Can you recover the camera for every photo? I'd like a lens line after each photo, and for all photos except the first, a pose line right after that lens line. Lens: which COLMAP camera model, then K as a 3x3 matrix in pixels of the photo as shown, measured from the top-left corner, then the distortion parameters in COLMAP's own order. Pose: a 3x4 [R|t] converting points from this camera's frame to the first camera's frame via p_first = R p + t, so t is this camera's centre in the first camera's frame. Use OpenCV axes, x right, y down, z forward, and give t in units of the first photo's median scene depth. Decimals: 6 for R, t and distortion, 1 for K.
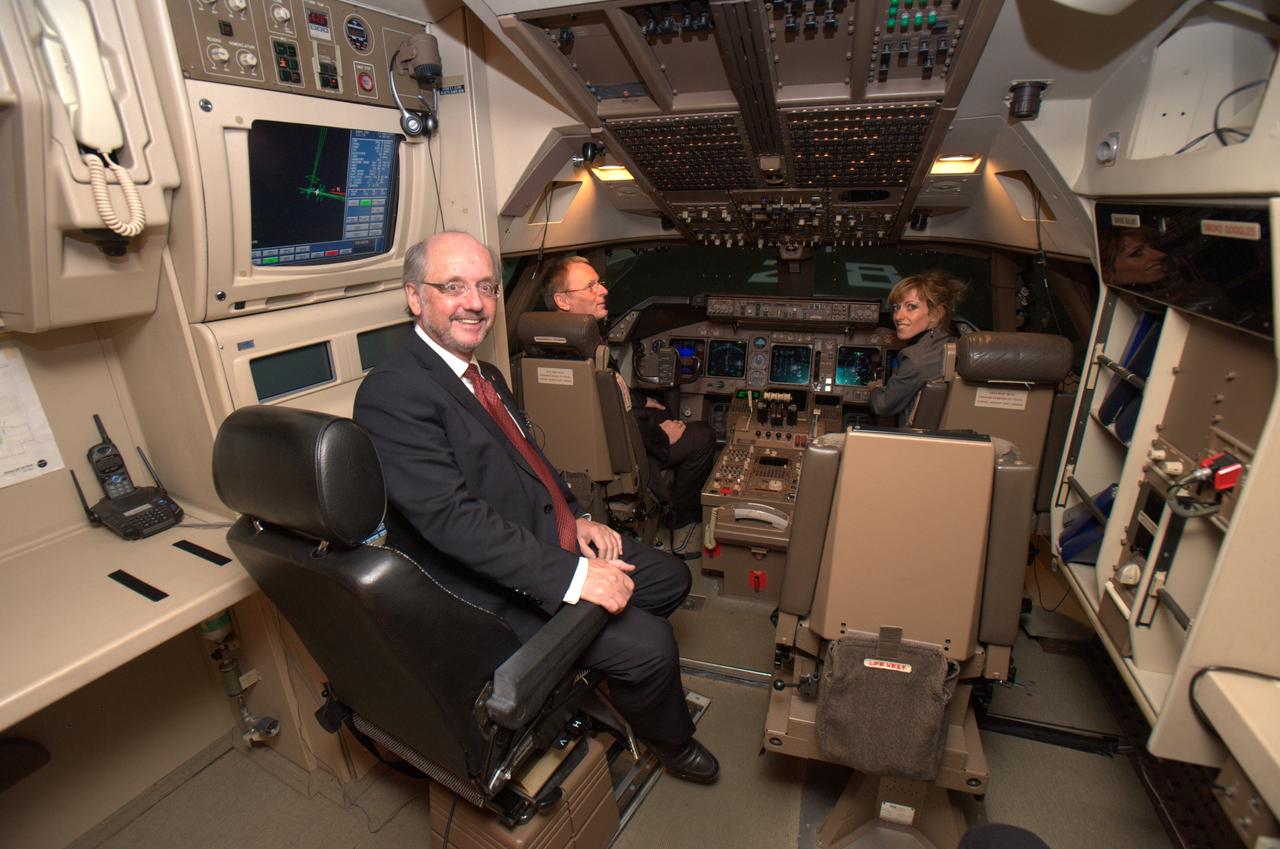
lens RADIAL K [[628.5, 0, 640.0], [0, 628.5, 424.5], [0, 0, 1]] dist [-0.043664, 0.000666]
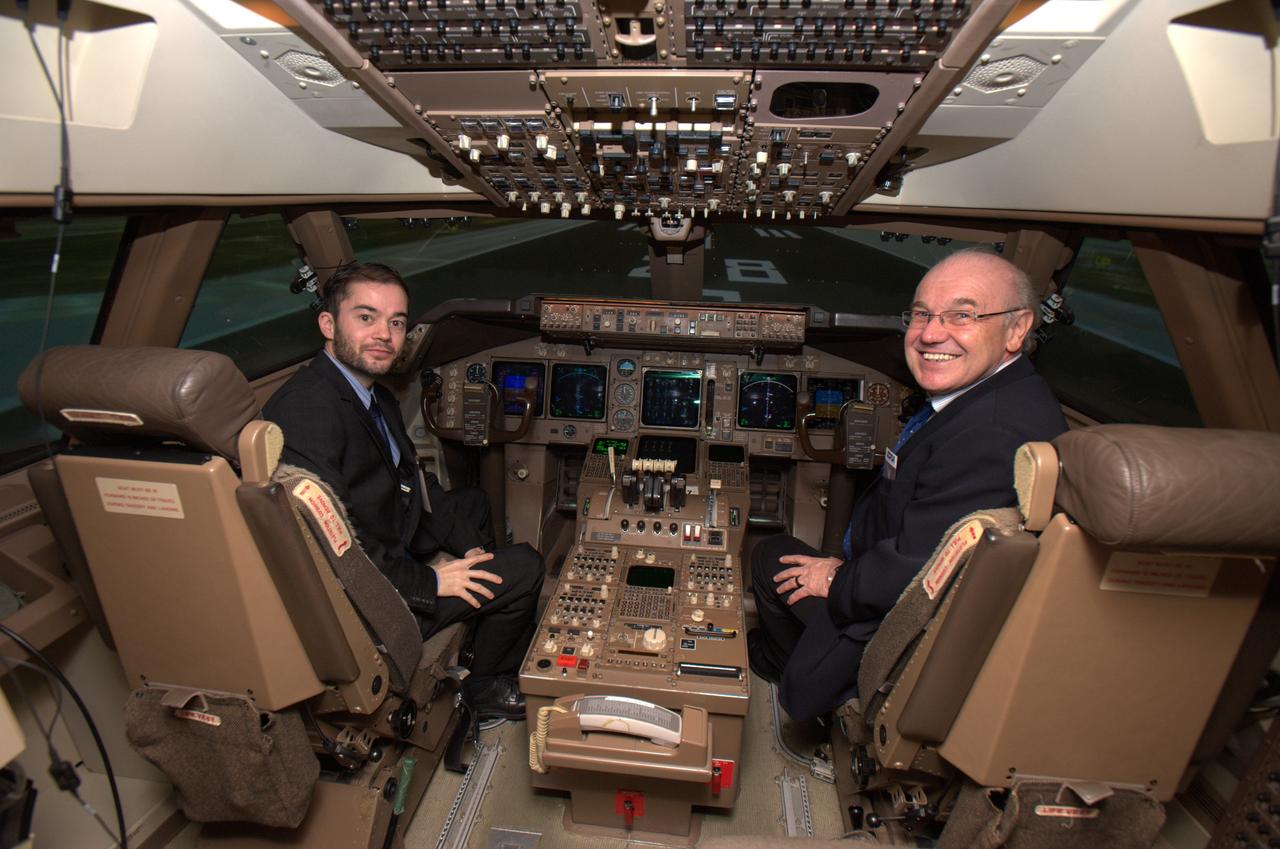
lens RADIAL K [[628.5, 0, 640.0], [0, 628.5, 424.5], [0, 0, 1]] dist [-0.043664, 0.000666]
pose [[0.981202, -0.028786, 0.190822, 0.088391], [0.026696, 0.999552, 0.013512, -0.091617], [-0.191126, -0.008164, 0.981532, 0.393849]]
